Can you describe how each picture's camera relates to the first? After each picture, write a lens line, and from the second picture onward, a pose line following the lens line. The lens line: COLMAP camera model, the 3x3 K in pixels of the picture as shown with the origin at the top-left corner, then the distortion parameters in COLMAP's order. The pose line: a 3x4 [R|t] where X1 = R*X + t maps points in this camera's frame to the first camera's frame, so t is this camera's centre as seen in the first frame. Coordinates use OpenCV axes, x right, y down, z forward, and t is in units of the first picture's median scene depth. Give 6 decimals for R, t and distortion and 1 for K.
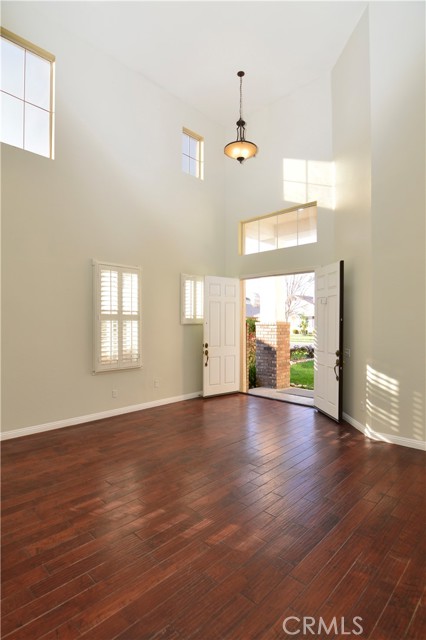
lens RADIAL K [[321.0, 0, 239.8], [0, 321.0, 332.8], [0, 0, 1]] dist [-0.000906, -0.010478]
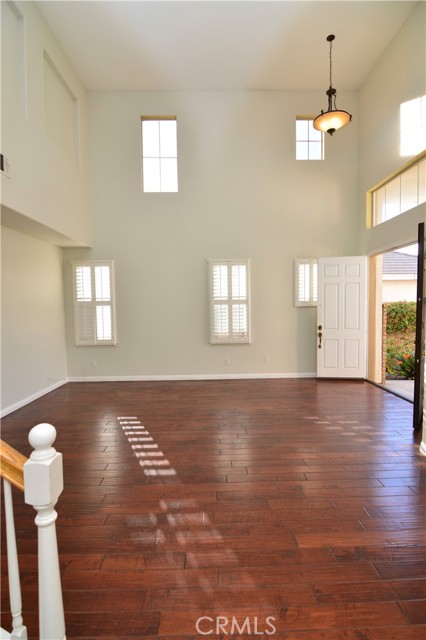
lens RADIAL K [[321.0, 0, 239.8], [0, 321.0, 332.8], [0, 0, 1]] dist [-0.000906, -0.010478]
pose [[0.713045, 0.041374, -0.699896, 0.501230], [-0.007473, 0.998649, 0.051421, 0.006783], [0.701078, -0.031436, 0.712391, 0.121481]]
